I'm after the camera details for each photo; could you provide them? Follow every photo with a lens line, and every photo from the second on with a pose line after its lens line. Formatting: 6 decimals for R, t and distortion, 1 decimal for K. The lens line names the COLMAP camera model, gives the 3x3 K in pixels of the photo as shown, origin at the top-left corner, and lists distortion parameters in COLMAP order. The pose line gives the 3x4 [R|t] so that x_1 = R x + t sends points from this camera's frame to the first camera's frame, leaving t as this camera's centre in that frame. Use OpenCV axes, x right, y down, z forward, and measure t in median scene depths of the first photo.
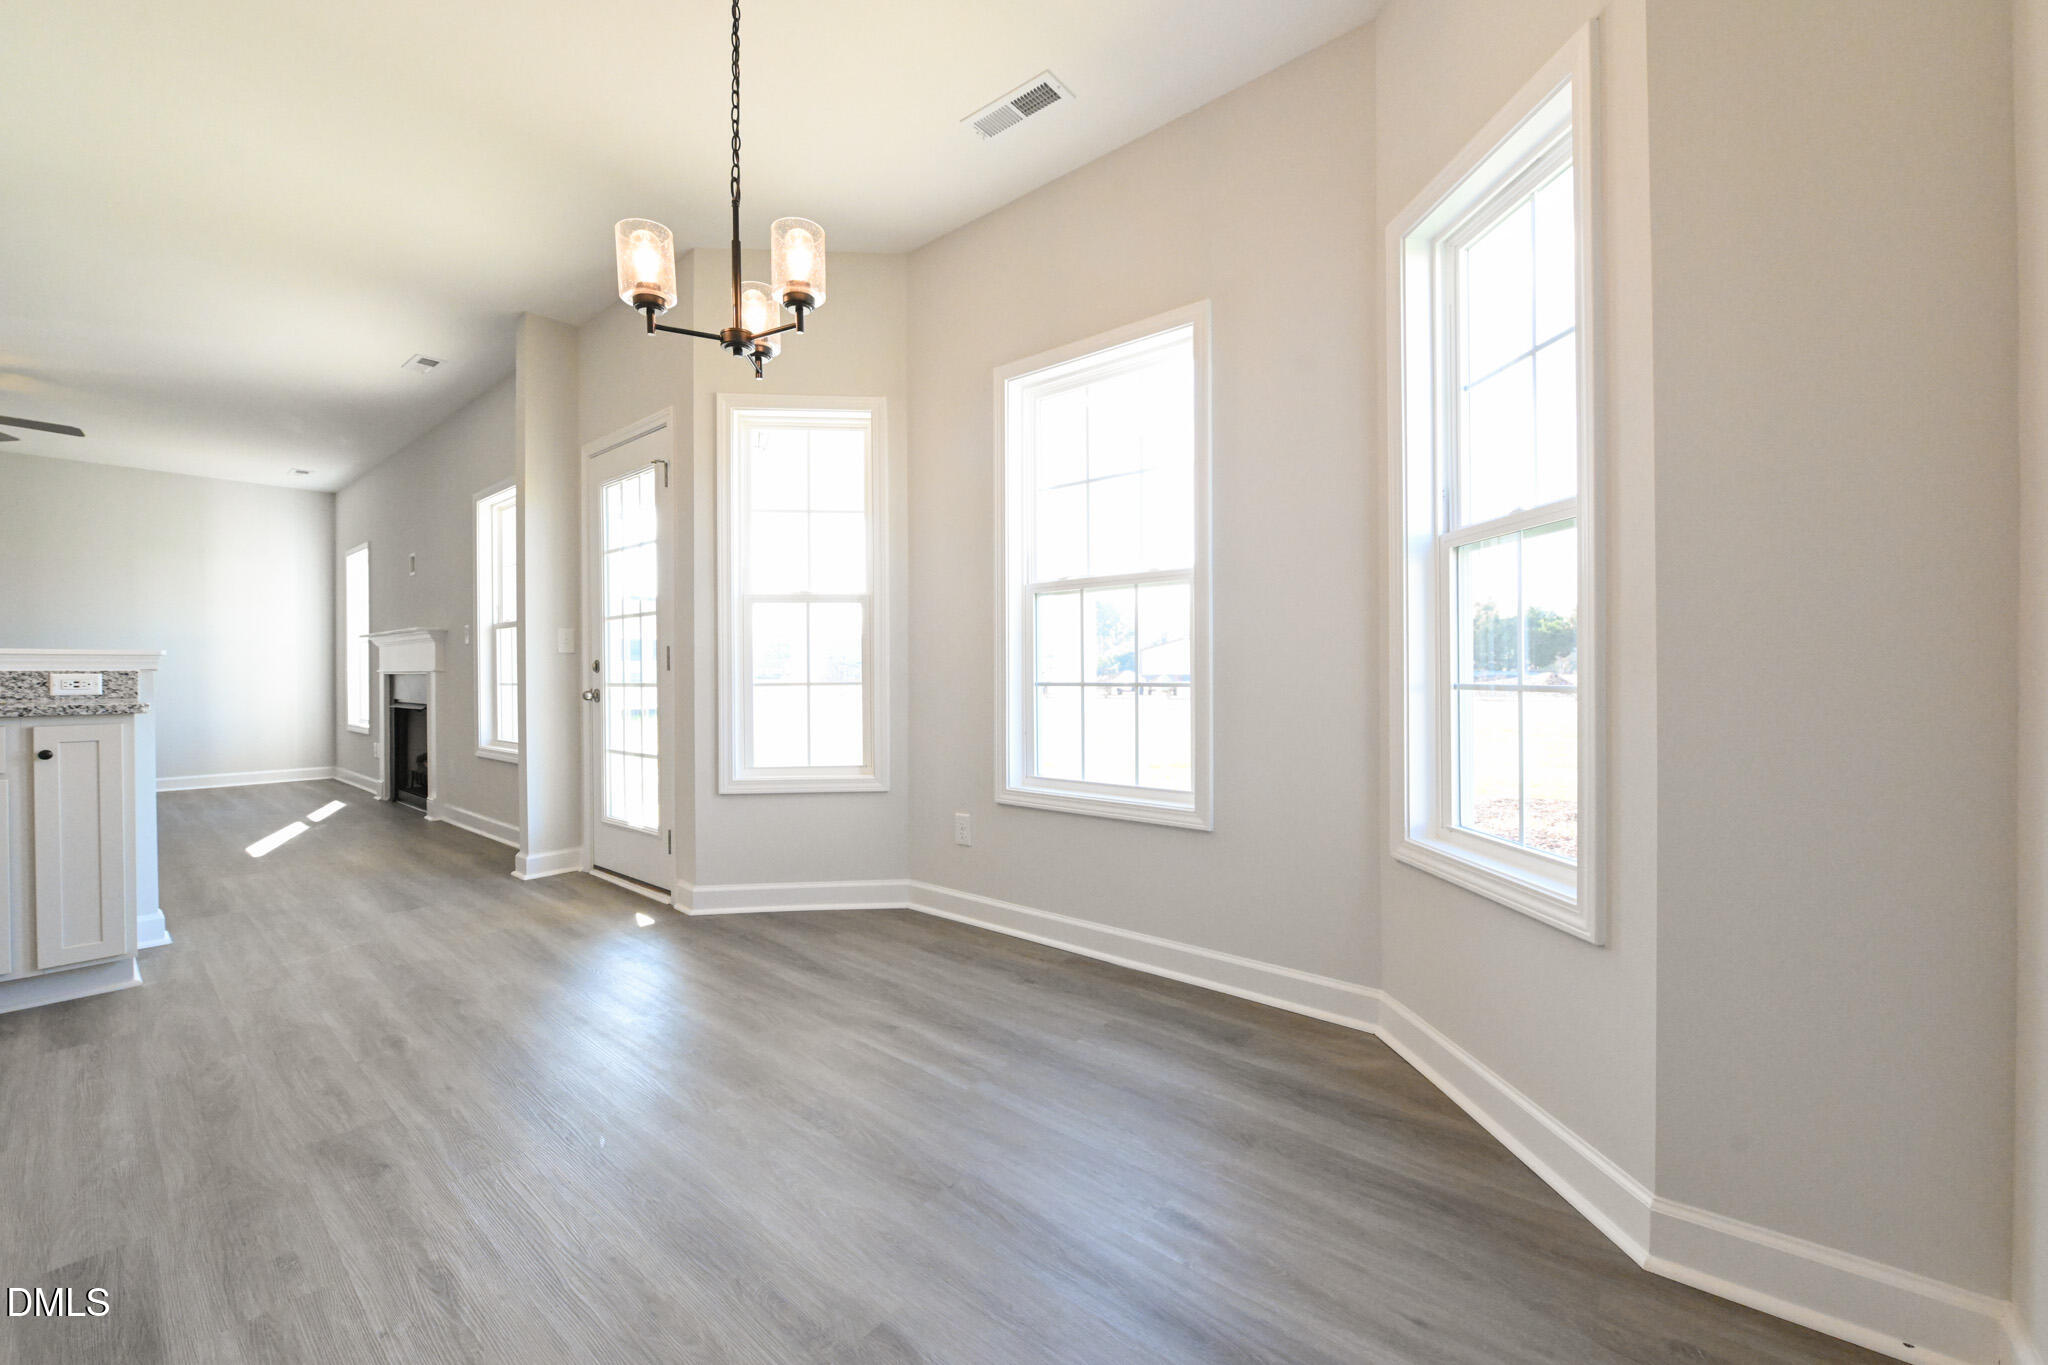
lens RADIAL K [[812.1, 0, 1007.9], [0, 812.1, 672.4], [0, 0, 1]] dist [-0.001526, -0.000199]
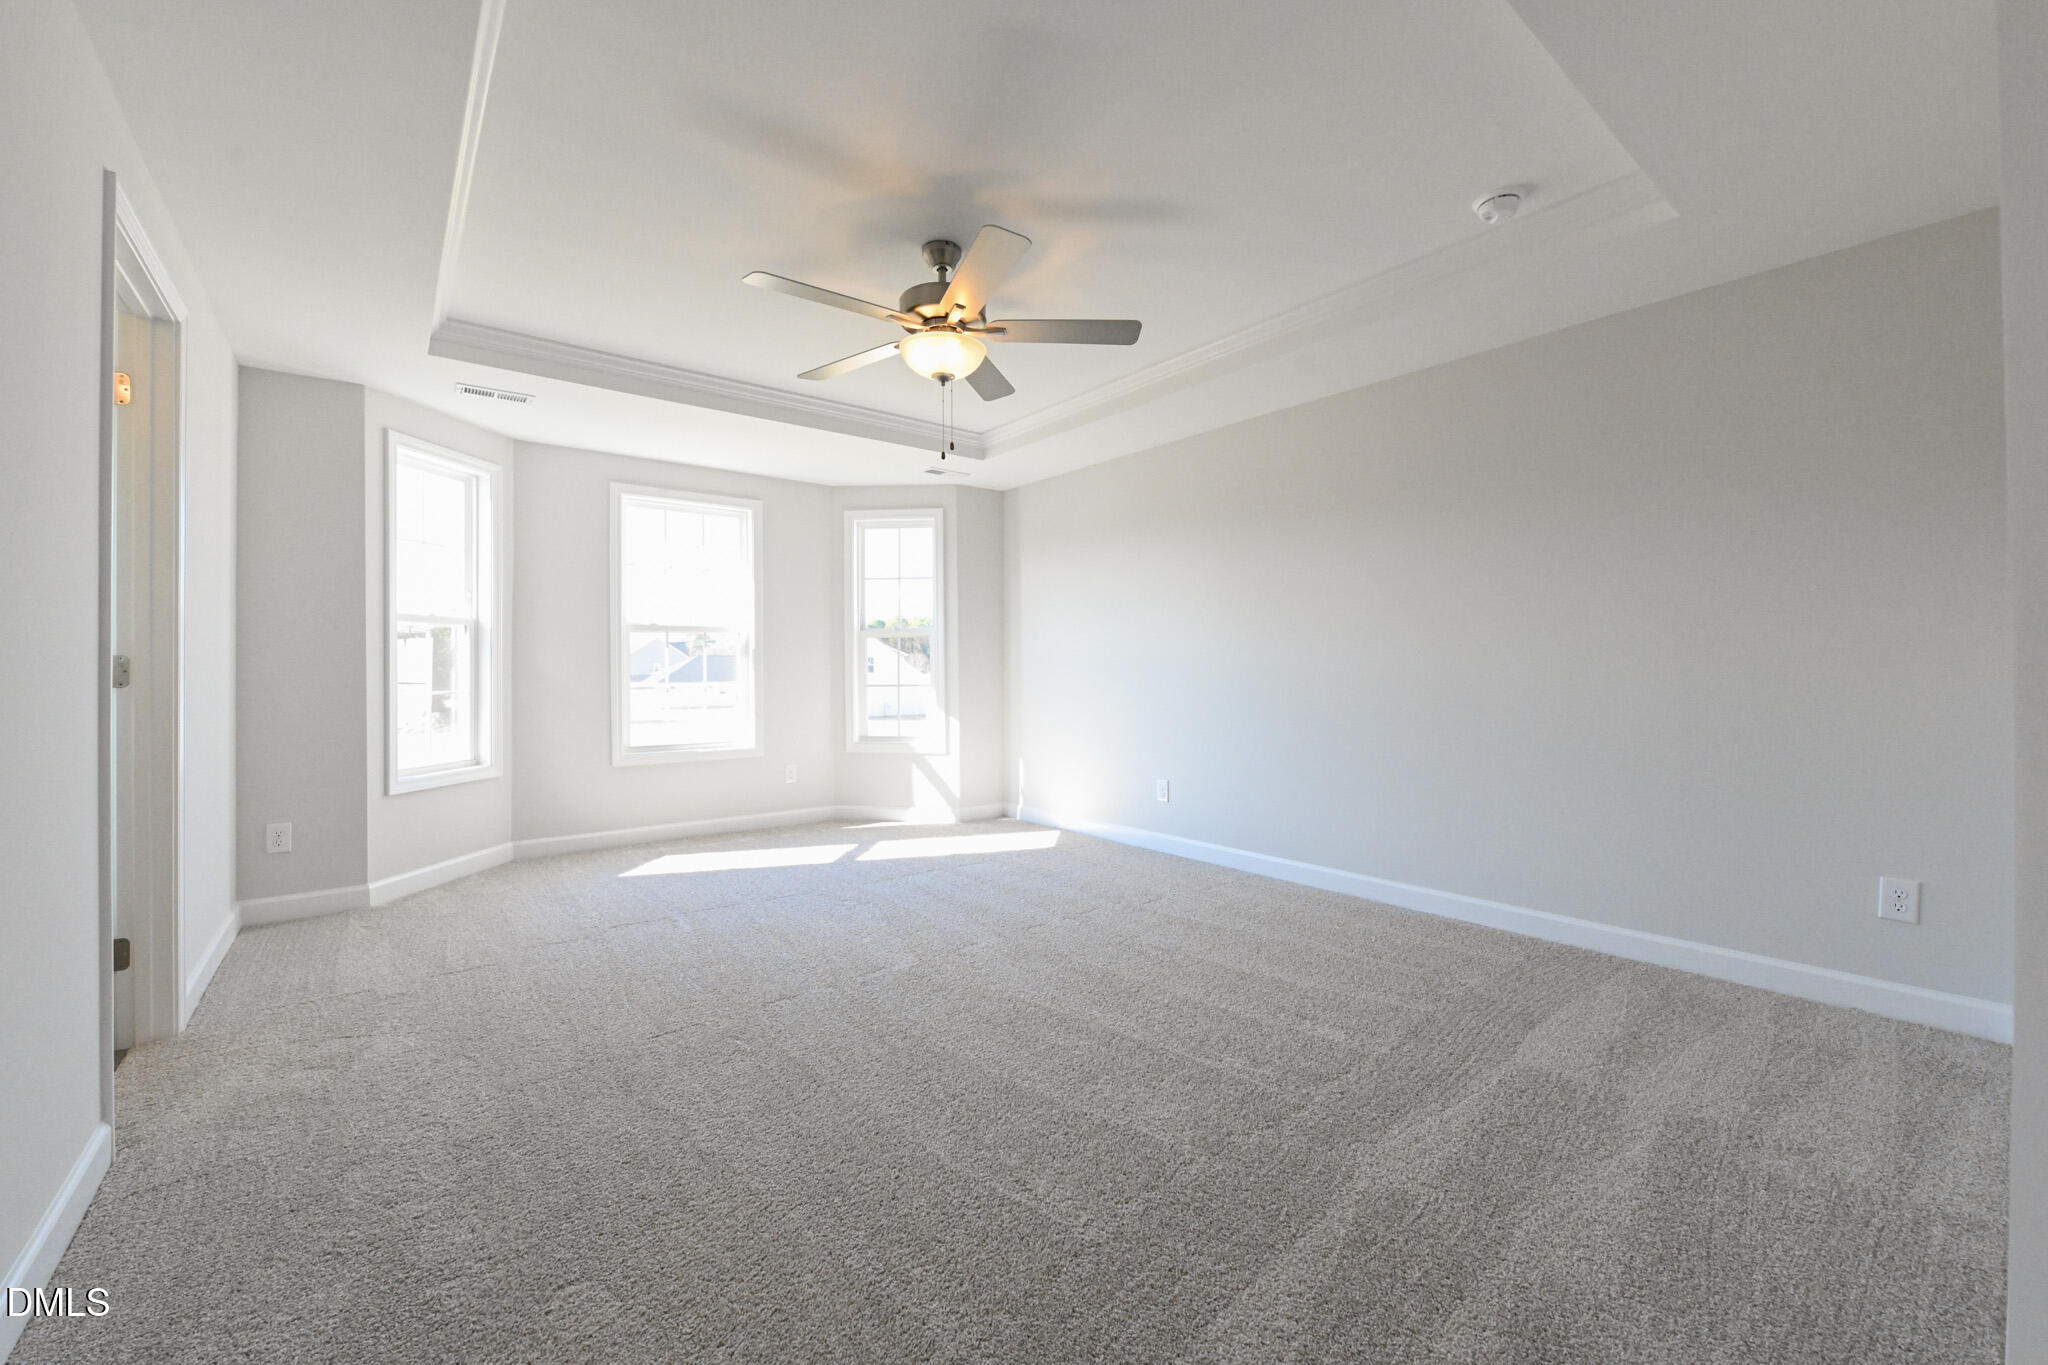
lens RADIAL K [[820.5, 0, 1026.5], [0, 820.5, 671.3], [0, 0, 1]] dist [-0.004014, -0.000366]
pose [[0.190642, 0.003242, 0.981654, -1.354940], [0.003908, 0.999984, -0.004062, -0.010862], [-0.981652, 0.004610, 0.190626, -0.054490]]
